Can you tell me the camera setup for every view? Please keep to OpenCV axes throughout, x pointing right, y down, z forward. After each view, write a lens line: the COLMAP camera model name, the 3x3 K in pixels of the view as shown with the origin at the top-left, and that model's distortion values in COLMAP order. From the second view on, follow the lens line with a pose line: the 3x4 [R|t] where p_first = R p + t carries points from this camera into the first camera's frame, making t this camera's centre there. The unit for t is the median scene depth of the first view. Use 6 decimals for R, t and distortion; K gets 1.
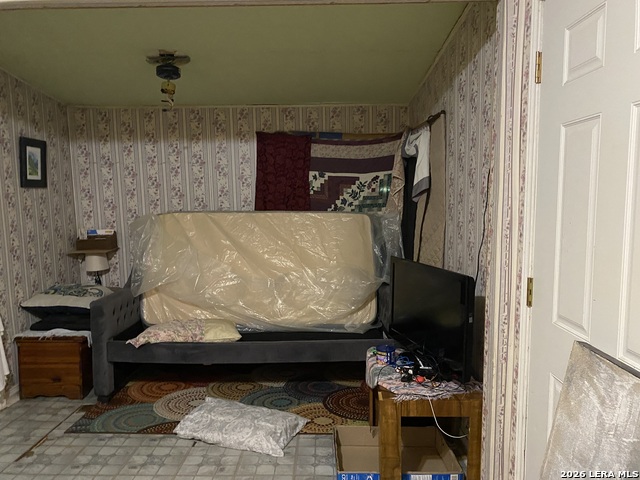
lens RADIAL K [[483.9, 0, 319.5], [0, 483.9, 244.5], [0, 0, 1]] dist [0.038474, -0.059279]
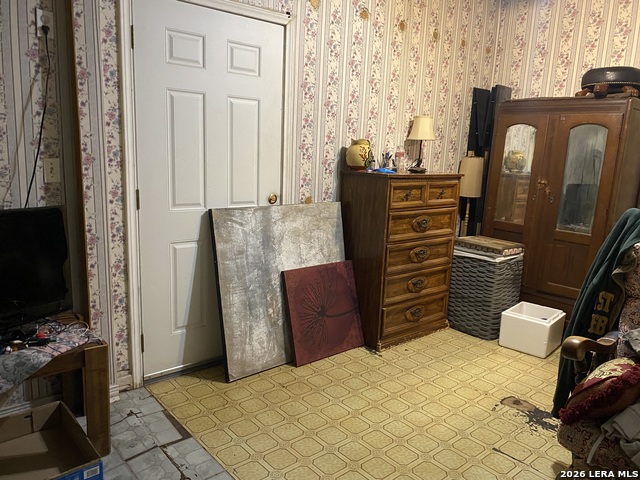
lens RADIAL K [[483.5, 0, 319.8], [0, 483.5, 248.7], [0, 0, 1]] dist [0.117019, -0.228341]
pose [[-0.655176, -0.161623, 0.737985, -0.416753], [0.044497, 0.966896, 0.251261, -0.041549], [-0.754164, 0.197458, -0.626296, 0.637843]]
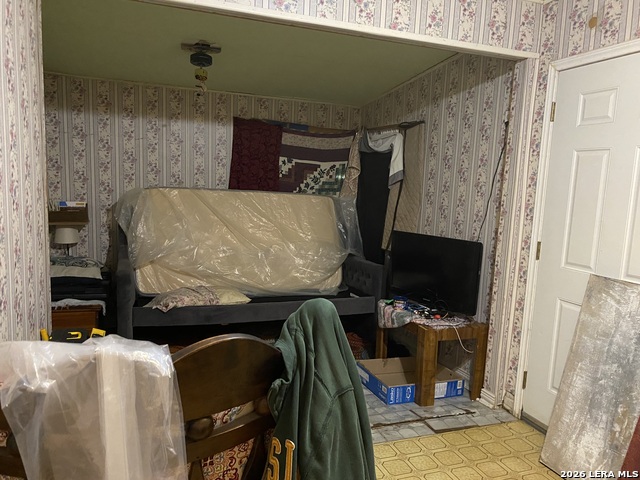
lens RADIAL K [[483.9, 0, 319.5], [0, 483.9, 244.5], [0, 0, 1]] dist [0.038474, -0.059279]
pose [[0.933583, 0.005531, 0.358319, -0.340622], [-0.017831, 0.999359, 0.031032, 0.017083], [-0.357917, -0.035360, 0.933083, -0.099691]]
